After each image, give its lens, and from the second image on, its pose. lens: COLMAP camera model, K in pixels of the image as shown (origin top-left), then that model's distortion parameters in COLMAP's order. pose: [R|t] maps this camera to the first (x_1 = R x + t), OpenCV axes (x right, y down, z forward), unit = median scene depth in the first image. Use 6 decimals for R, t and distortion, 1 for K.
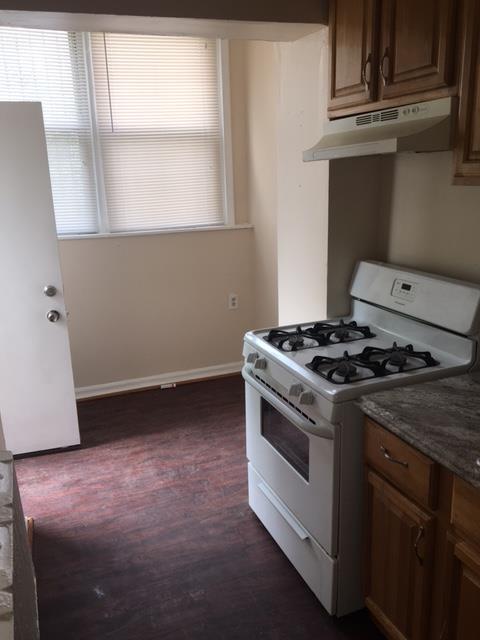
lens RADIAL K [[546.3, 0, 238.5], [0, 546.3, 315.8], [0, 0, 1]] dist [0.007913, -0.006663]
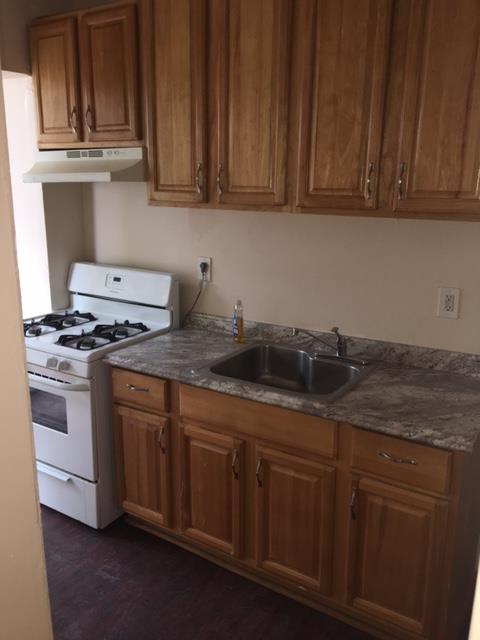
lens RADIAL K [[546.3, 0, 238.5], [0, 546.3, 315.8], [0, 0, 1]] dist [0.007913, -0.006663]
pose [[0.817076, -0.102637, 0.567320, -0.254681], [0.115057, 0.993260, 0.013987, 0.060154], [-0.564932, 0.053846, 0.823379, -0.314158]]
